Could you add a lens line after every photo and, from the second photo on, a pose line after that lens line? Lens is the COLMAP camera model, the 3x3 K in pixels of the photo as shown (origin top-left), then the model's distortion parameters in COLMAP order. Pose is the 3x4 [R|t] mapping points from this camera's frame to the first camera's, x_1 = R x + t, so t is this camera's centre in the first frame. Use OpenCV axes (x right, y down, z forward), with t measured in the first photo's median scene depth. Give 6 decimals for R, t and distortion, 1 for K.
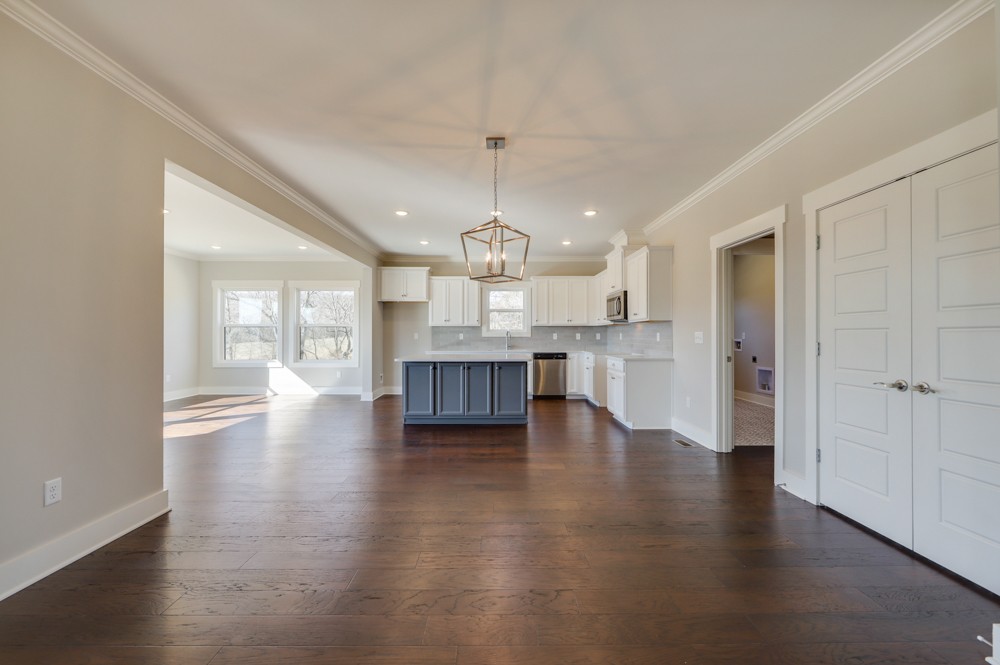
lens RADIAL K [[393.3, 0, 493.5], [0, 393.3, 333.2], [0, 0, 1]] dist [-0.000695, -0.000337]
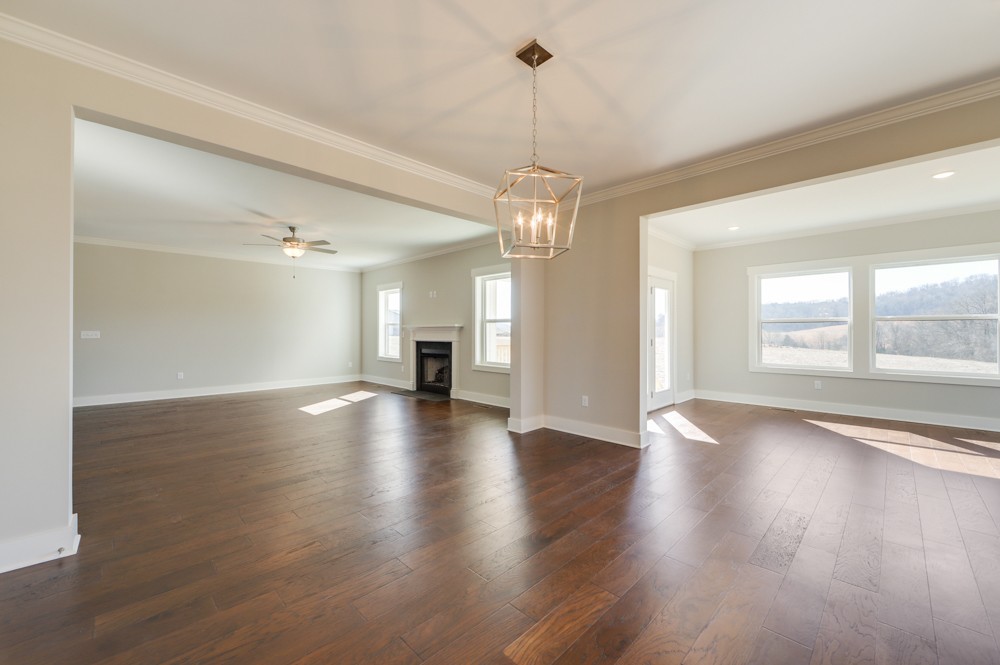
lens RADIAL K [[393.3, 0, 494.9], [0, 393.3, 330.2], [0, 0, 1]] dist [-0.000695, -0.000337]
pose [[-0.708662, -0.004462, -0.705534, 0.232831], [0.001935, 0.999964, -0.008268, 0.003873], [0.705546, -0.007225, -0.708628, 0.618248]]
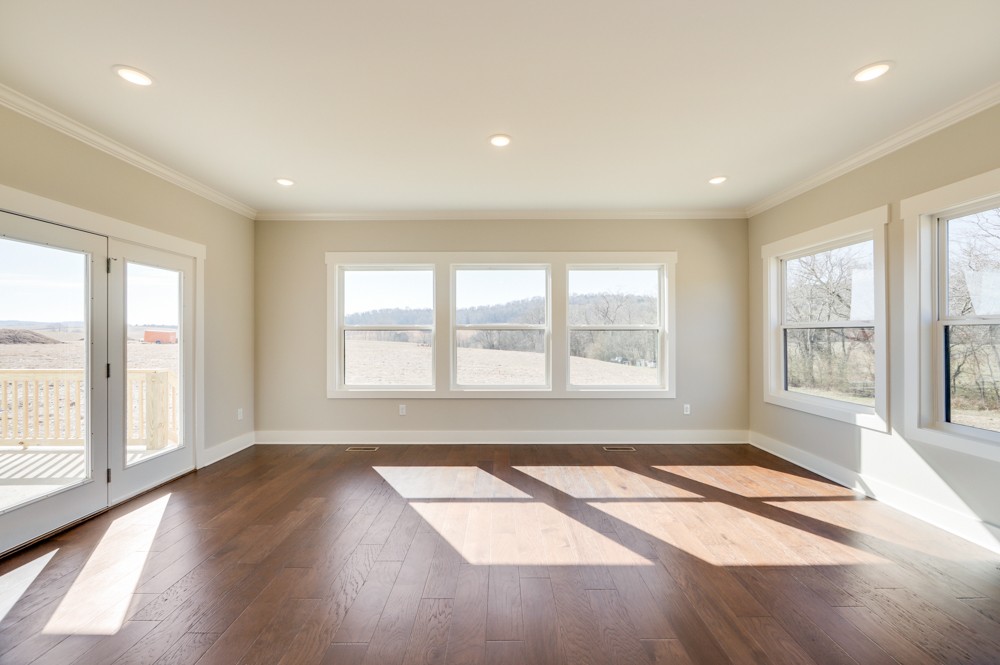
lens RADIAL K [[393.3, 0, 497.5], [0, 393.3, 331.2], [0, 0, 1]] dist [-0.000695, -0.000337]
pose [[-0.000025, -0.005268, -0.999986, -0.168409], [0.005634, 0.999970, -0.005268, -0.012794], [0.999984, -0.005634, 0.000005, 0.667916]]
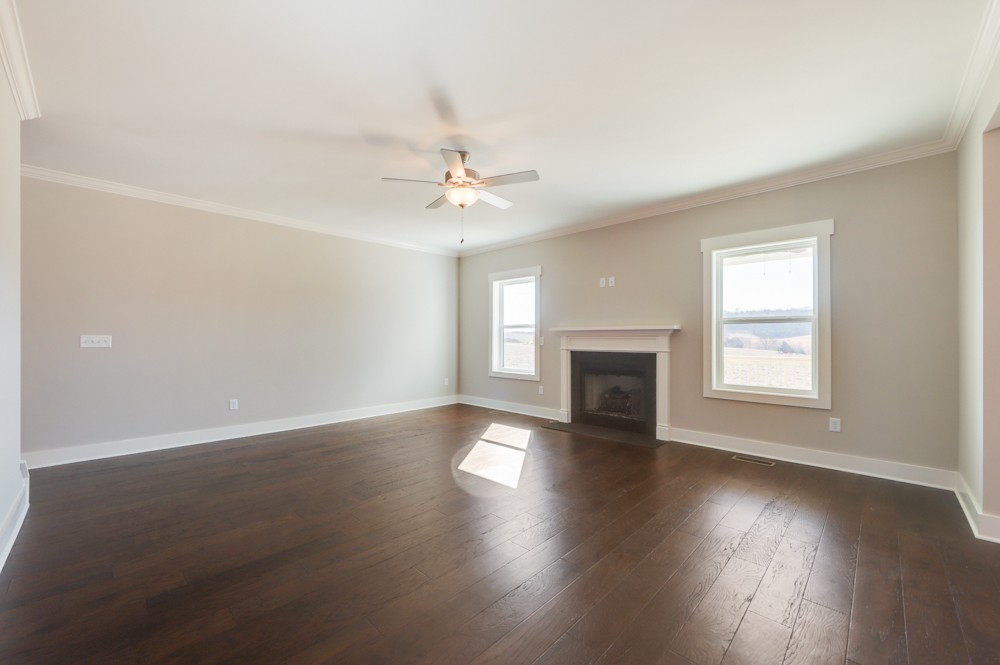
lens RADIAL K [[393.3, 0, 492.2], [0, 393.3, 335.5], [0, 0, 1]] dist [-0.000695, -0.000337]
pose [[-0.697790, -0.007308, -0.716265, 0.261459], [0.000242, 0.999945, -0.010438, 0.002962], [0.716302, -0.007457, -0.697750, 0.106334]]
